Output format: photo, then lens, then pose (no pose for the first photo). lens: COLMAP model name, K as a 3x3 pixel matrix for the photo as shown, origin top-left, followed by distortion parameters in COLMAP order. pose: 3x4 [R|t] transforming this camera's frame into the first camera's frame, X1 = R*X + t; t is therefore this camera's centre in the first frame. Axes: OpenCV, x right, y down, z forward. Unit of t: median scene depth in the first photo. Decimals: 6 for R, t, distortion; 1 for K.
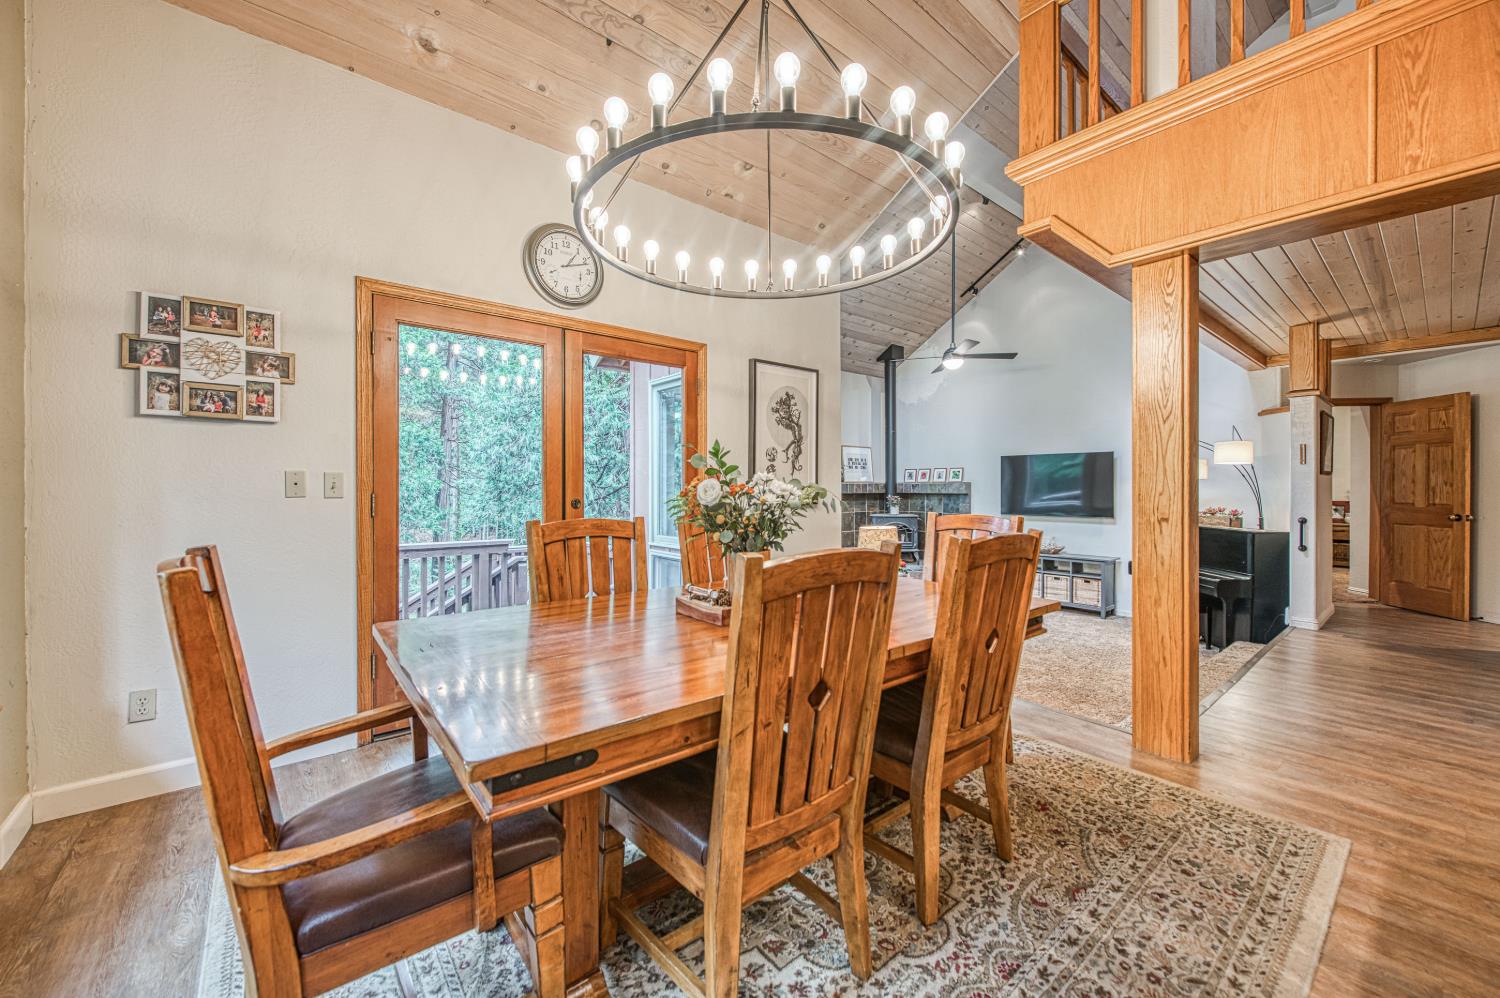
lens RADIAL K [[585.4, 0, 743.4], [0, 585.4, 493.8], [0, 0, 1]] dist [-0.011585, 0.000241]
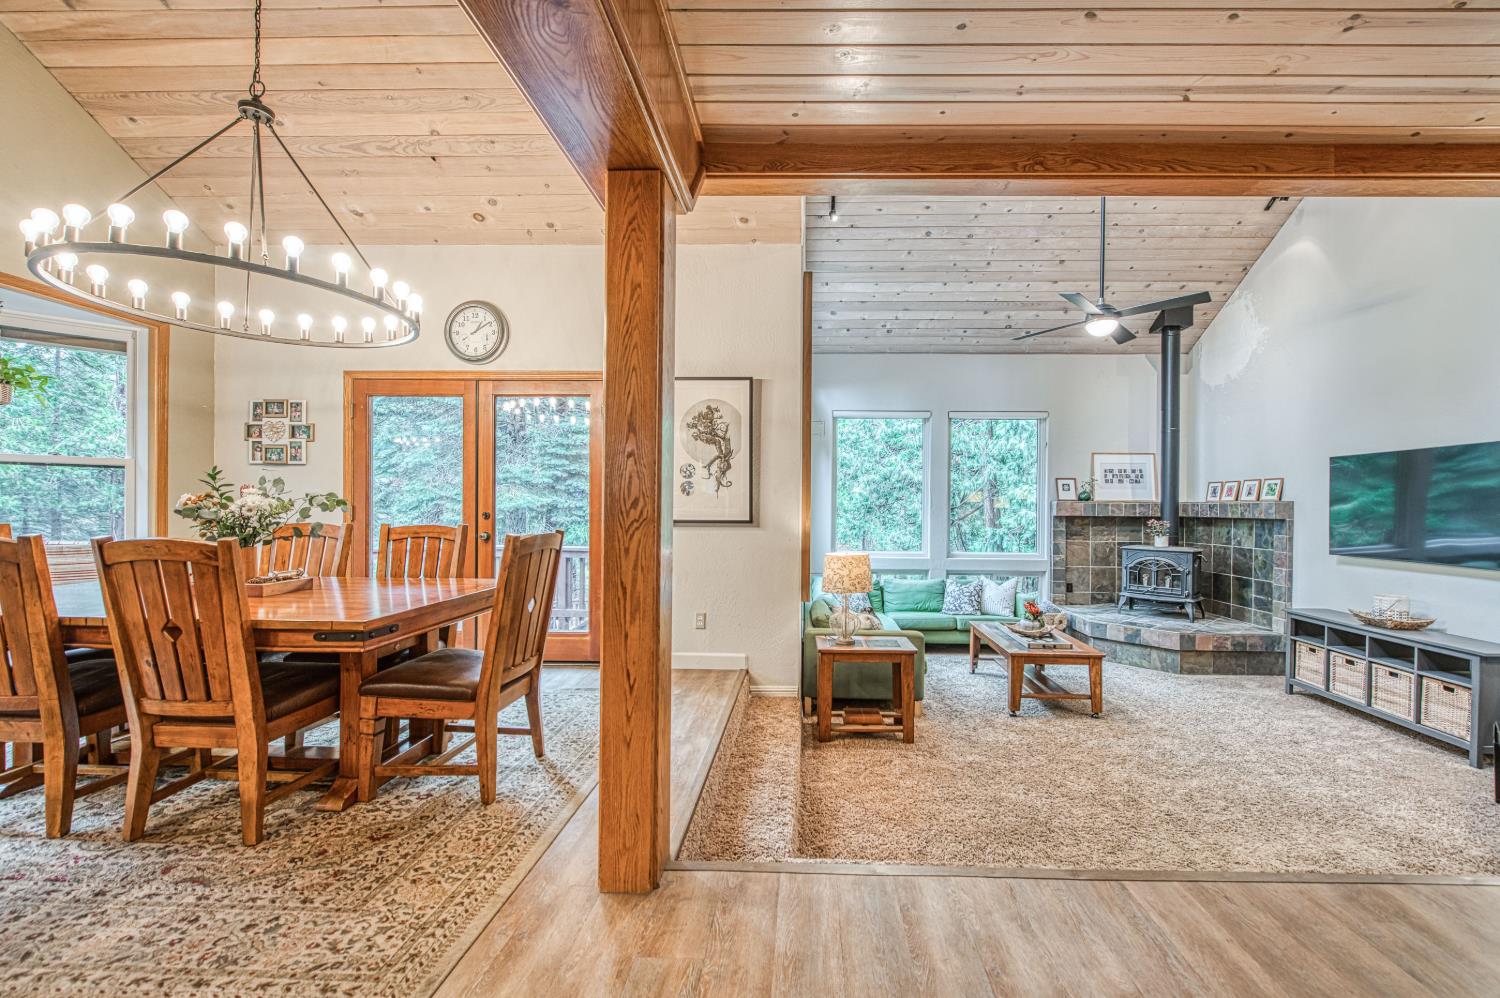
lens RADIAL K [[588.0, 0, 798.7], [0, 588.0, 510.3], [0, 0, 1]] dist [-0.008816, -0.000210]
pose [[0.754128, 0.007594, -0.656684, 0.558274], [-0.013910, 0.999894, -0.004410, 0.000252], [0.656581, 0.012460, 0.754153, 0.253290]]
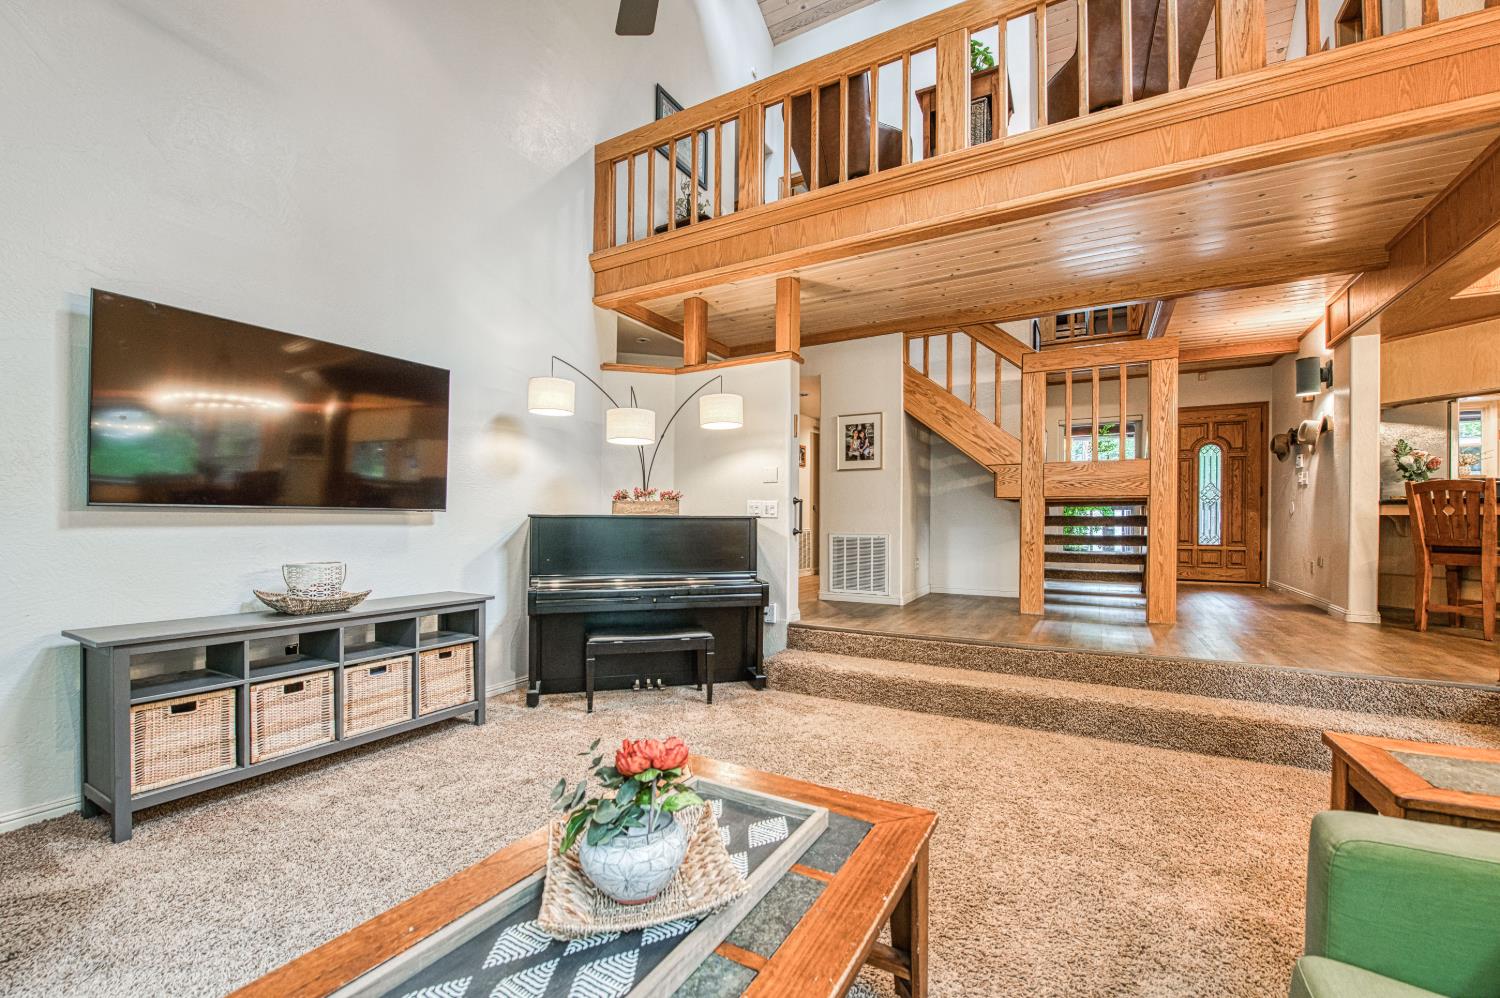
lens RADIAL K [[595.0, 0, 750.0], [0, 595.0, 528.3], [0, 0, 1]] dist [-0.034276, 0.000093]
pose [[-0.351004, -0.018577, 0.936190, 0.119447], [-0.000946, 0.999810, 0.019485, 0.053661], [-0.936374, 0.005954, -0.350954, 1.067654]]
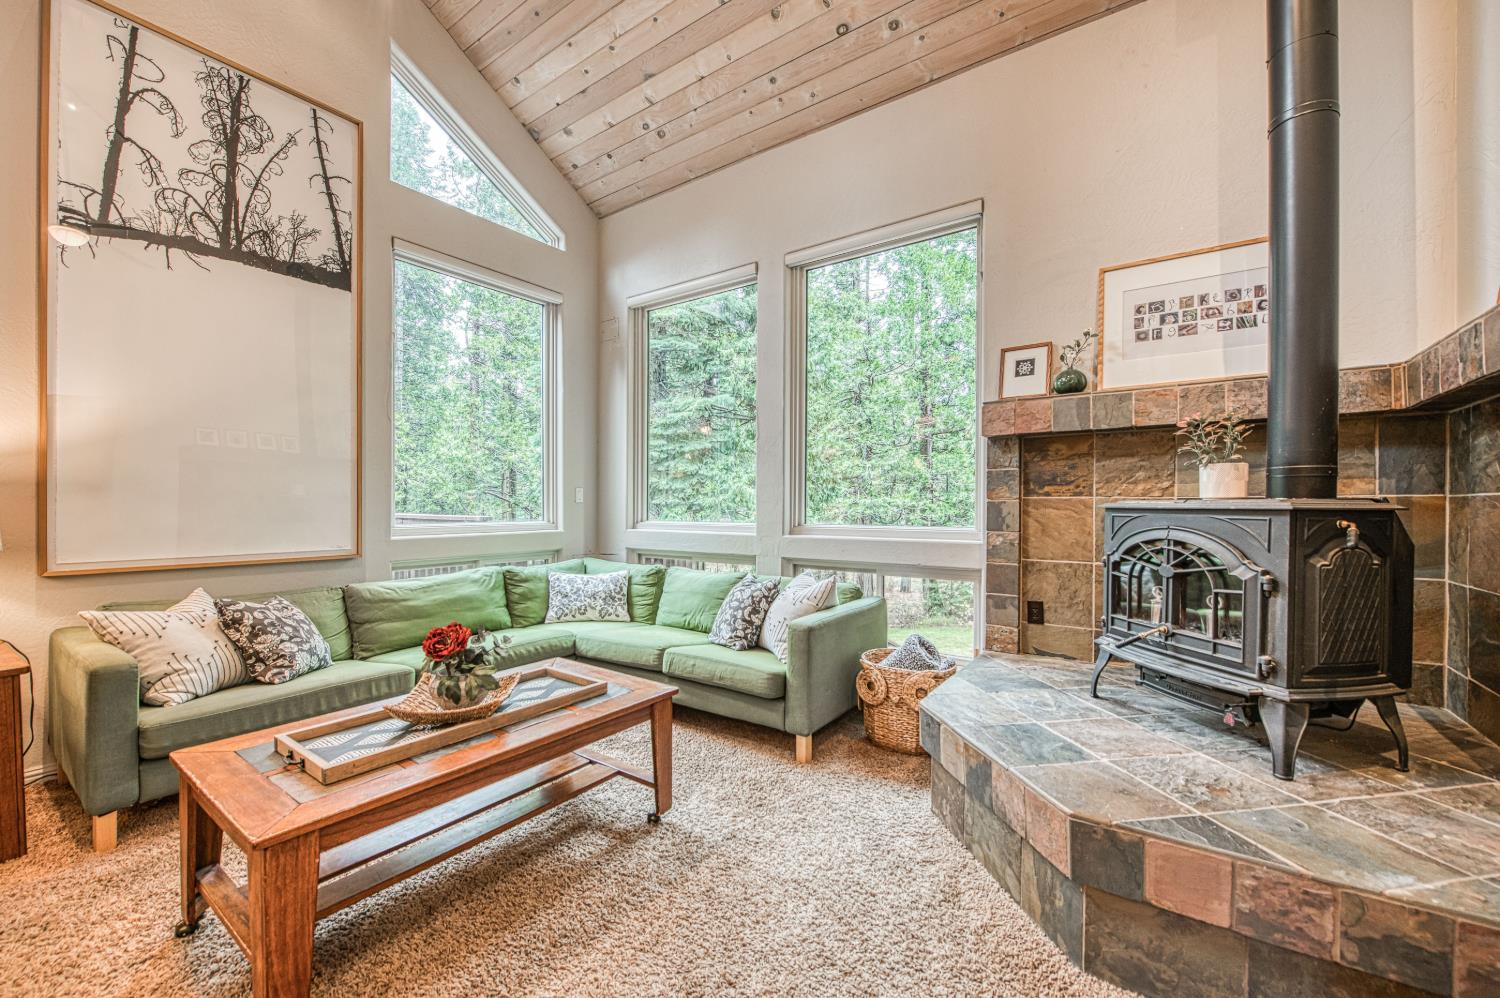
lens RADIAL K [[595.8, 0, 748.1], [0, 595.8, 511.0], [0, 0, 1]] dist [-0.012857, -0.000116]
pose [[0.258137, 0.007006, -0.966083, 0.600616], [-0.008112, 0.999954, 0.005084, 0.056338], [0.966074, 0.006524, 0.258182, 1.108031]]
